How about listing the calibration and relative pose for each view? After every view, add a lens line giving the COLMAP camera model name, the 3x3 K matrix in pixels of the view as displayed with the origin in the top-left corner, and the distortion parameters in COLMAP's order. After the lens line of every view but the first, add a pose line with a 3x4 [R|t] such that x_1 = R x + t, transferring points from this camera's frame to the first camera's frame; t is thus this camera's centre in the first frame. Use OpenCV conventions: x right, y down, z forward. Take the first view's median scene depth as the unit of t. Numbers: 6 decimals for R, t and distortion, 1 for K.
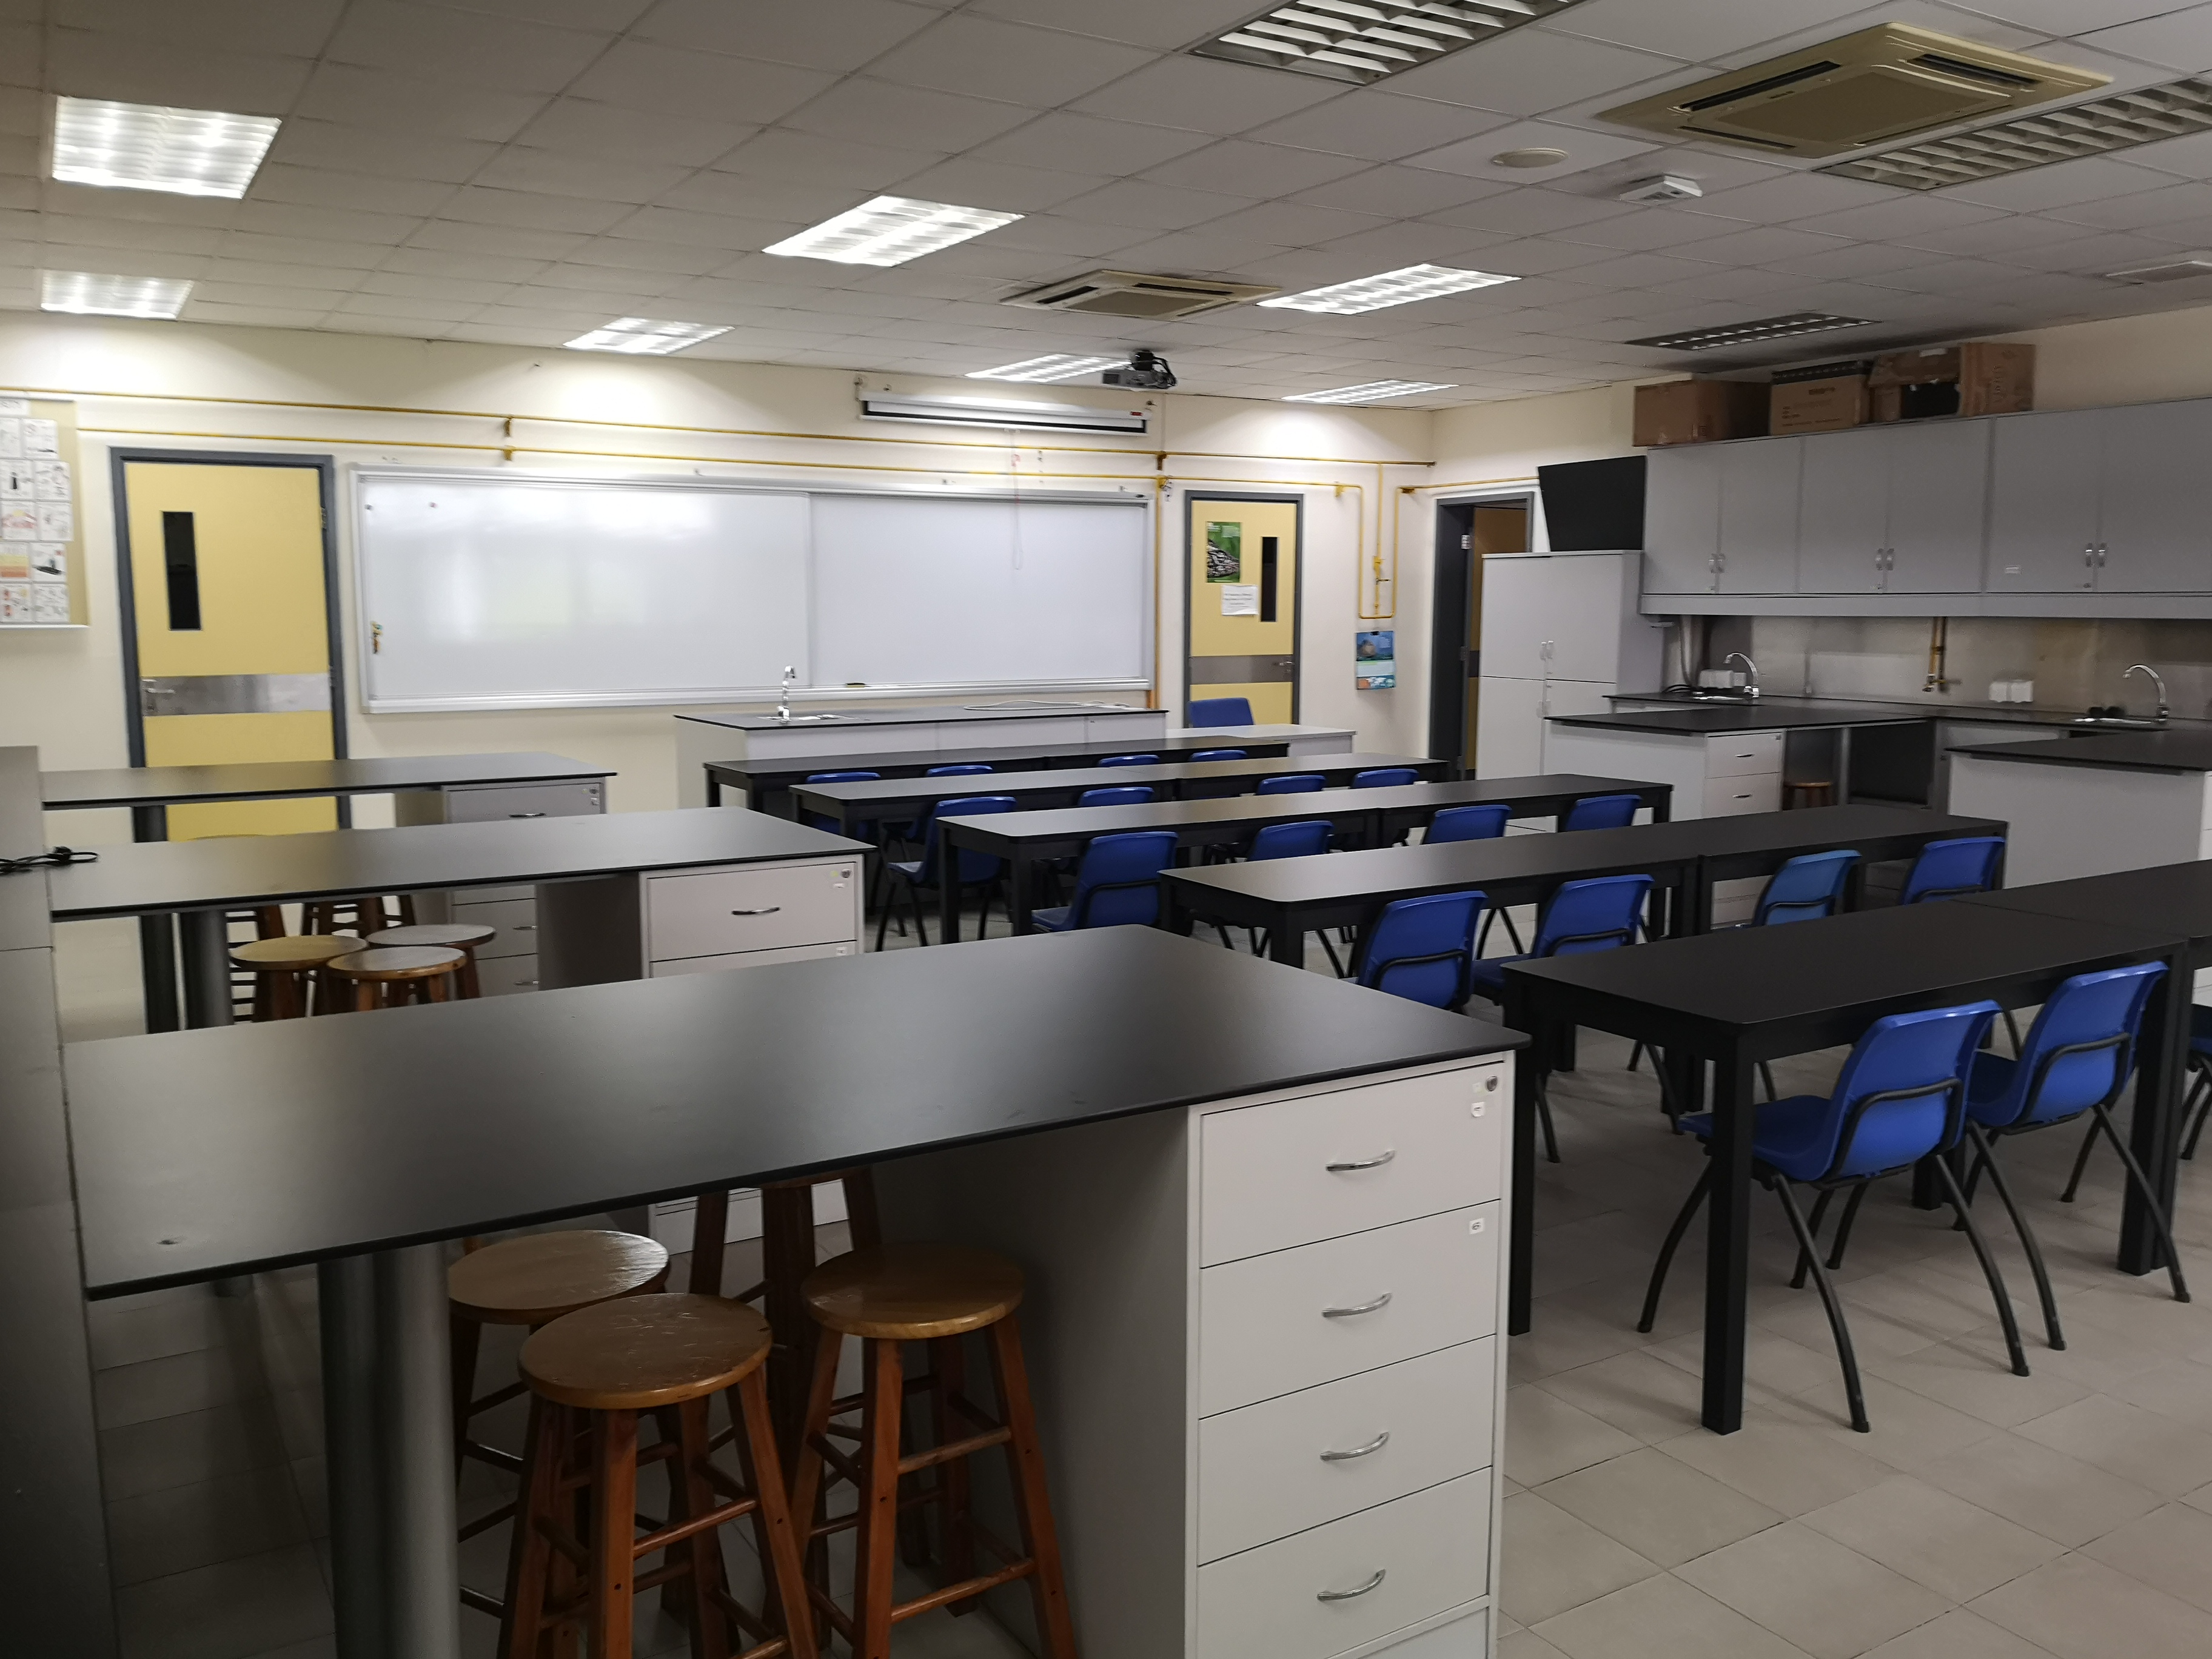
lens RADIAL K [[1754.0, 0, 1104.1], [0, 1754.0, 830.5], [0, 0, 1]] dist [0.004614, 0.002123]
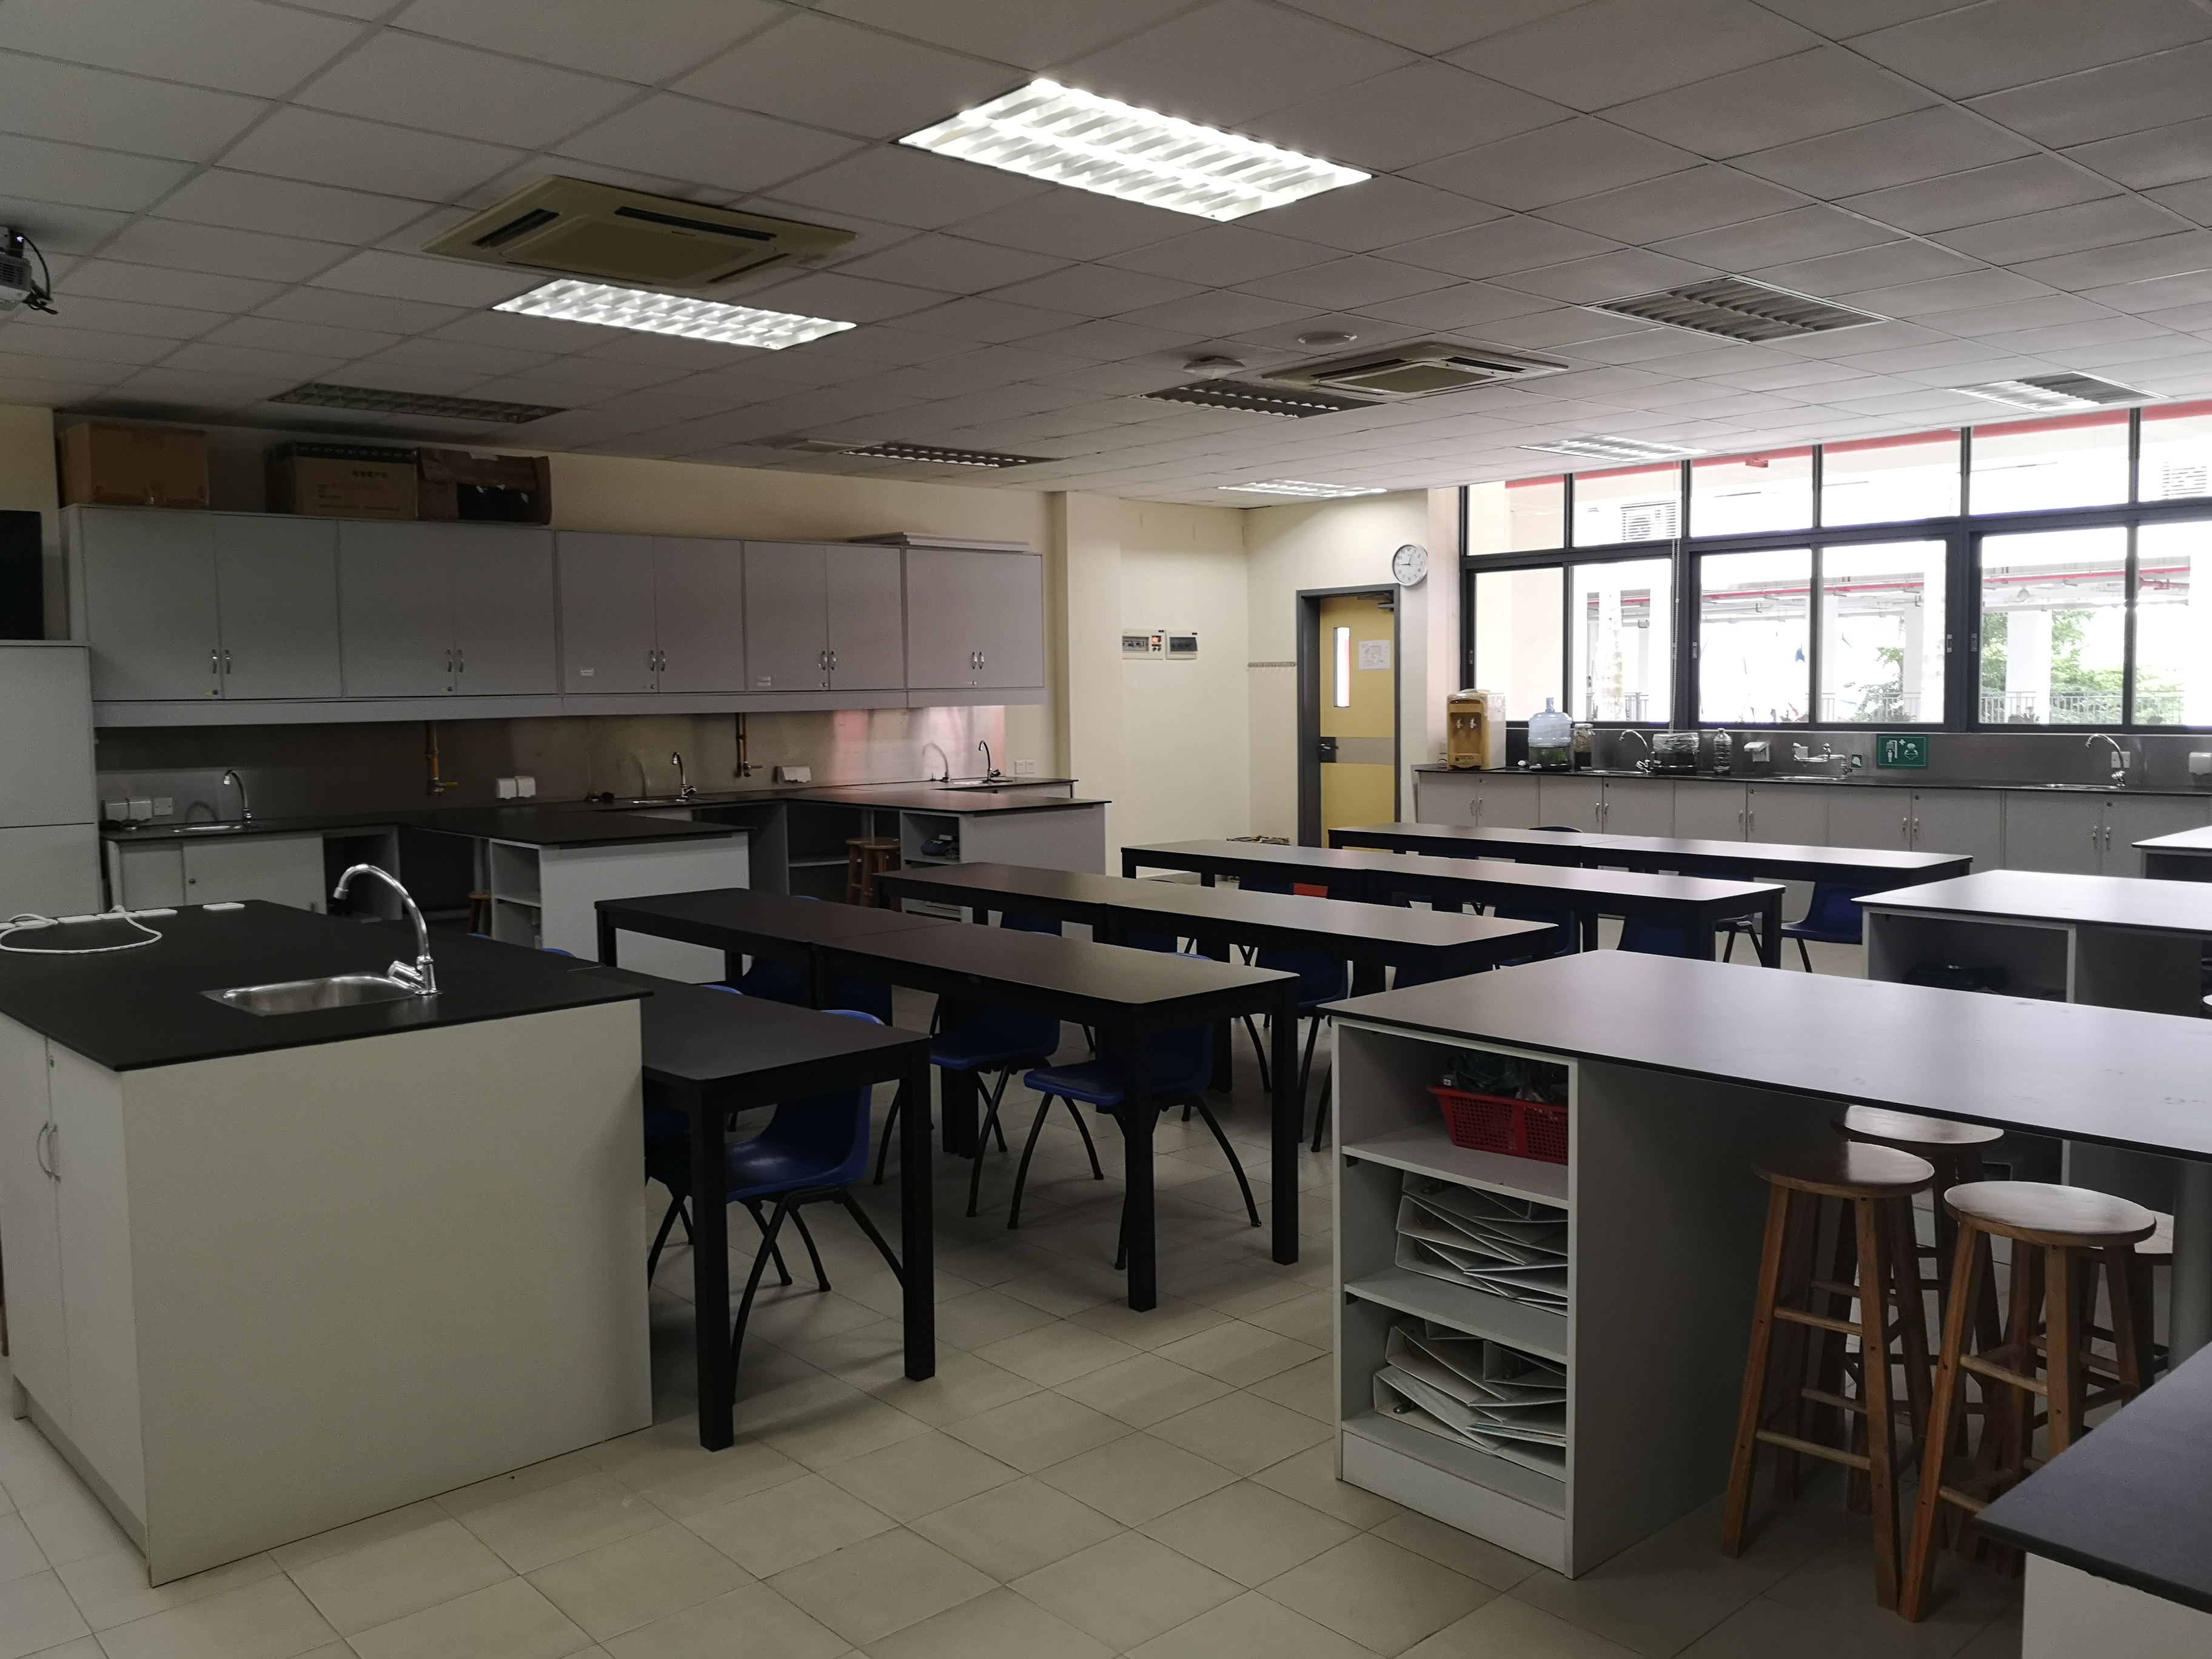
lens RADIAL K [[1754.0, 0, 1106.9], [0, 1754.0, 825.1], [0, 0, 1]] dist [0.004614, 0.002123]
pose [[-0.194483, -0.074405, 0.978080, -0.585452], [0.145098, 0.983968, 0.103704, -0.116790], [-0.970115, 0.162086, -0.180569, 0.862105]]
